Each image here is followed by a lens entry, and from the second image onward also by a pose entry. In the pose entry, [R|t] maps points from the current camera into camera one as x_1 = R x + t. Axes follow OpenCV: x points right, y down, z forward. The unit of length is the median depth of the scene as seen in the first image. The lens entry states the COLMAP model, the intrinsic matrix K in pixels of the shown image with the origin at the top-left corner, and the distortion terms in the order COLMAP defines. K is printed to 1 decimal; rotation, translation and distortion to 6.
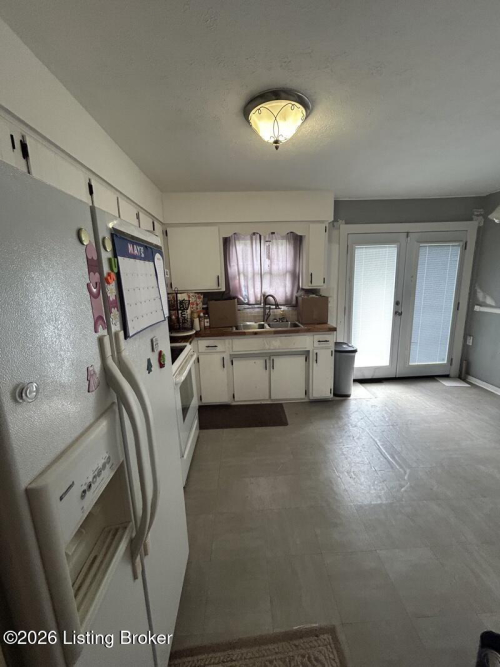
lens RADIAL K [[269.2, 0, 252.4], [0, 269.2, 332.9], [0, 0, 1]] dist [0.000609, 0.000556]
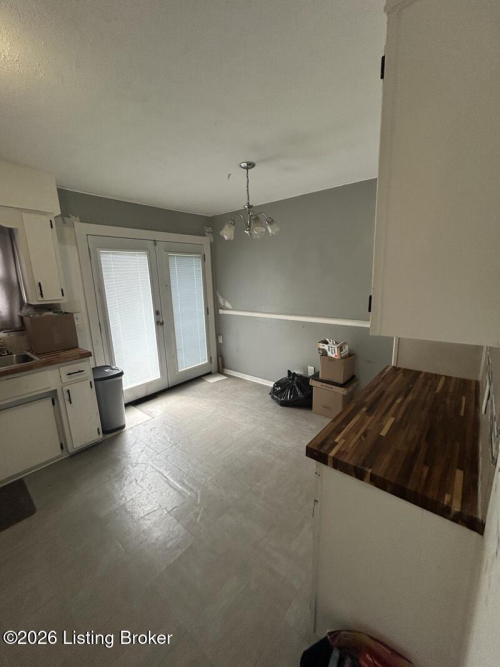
lens RADIAL K [[269.2, 0, 252.4], [0, 269.2, 332.9], [0, 0, 1]] dist [0.000609, 0.000556]
pose [[0.671616, -0.141932, 0.727178, 0.058524], [0.157537, 0.986393, 0.047026, -0.033696], [-0.723957, 0.082973, 0.684837, 0.104092]]
